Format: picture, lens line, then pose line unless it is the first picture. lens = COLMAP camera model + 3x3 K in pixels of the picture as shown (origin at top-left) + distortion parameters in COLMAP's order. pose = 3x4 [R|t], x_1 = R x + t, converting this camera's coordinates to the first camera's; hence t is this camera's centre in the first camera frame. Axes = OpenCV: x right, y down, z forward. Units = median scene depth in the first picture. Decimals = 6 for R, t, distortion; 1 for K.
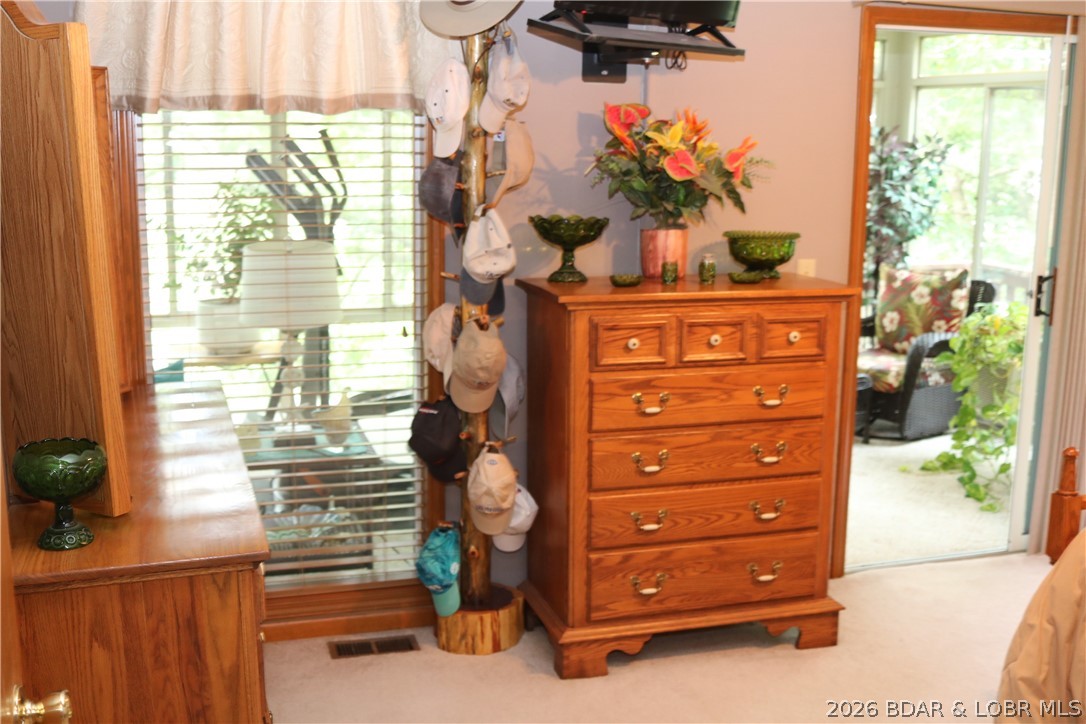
lens RADIAL K [[1208.6, 0, 543.0], [0, 1208.6, 362.0], [0, 0, 1]] dist [-0.125096, 0.123485]
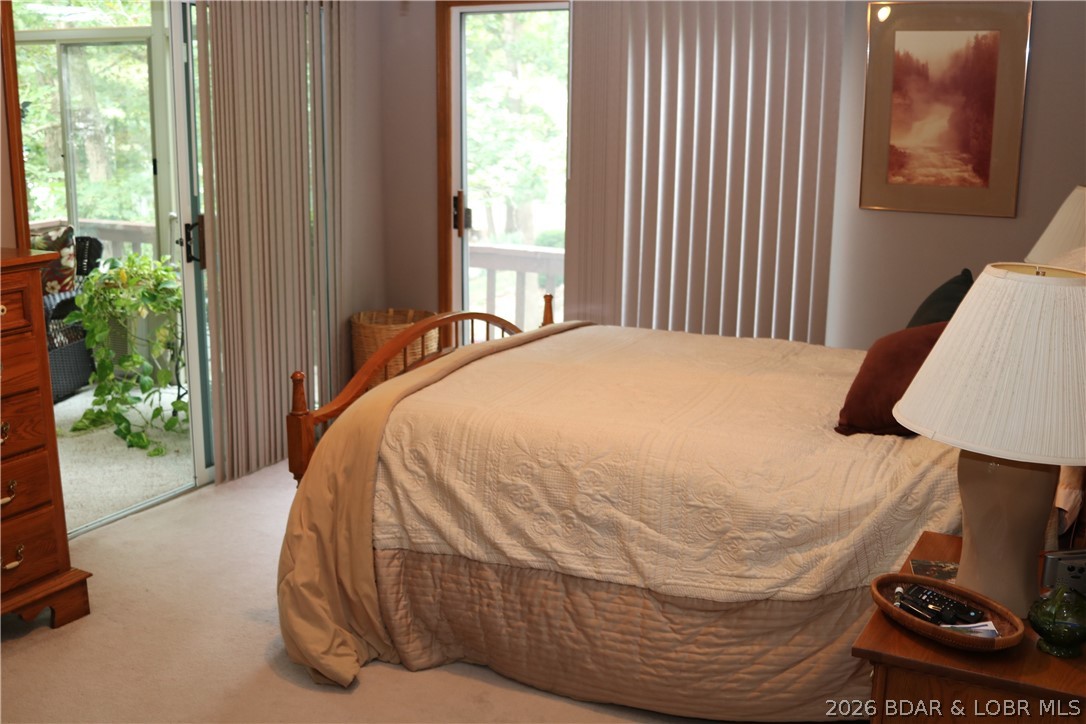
lens RADIAL K [[1208.6, 0, 543.0], [0, 1208.6, 362.0], [0, 0, 1]] dist [-0.125096, 0.123485]
pose [[0.691564, -0.163070, 0.703667, -0.126958], [0.136487, 0.986135, 0.094389, -0.008337], [-0.709302, 0.030765, 0.704233, 0.027674]]
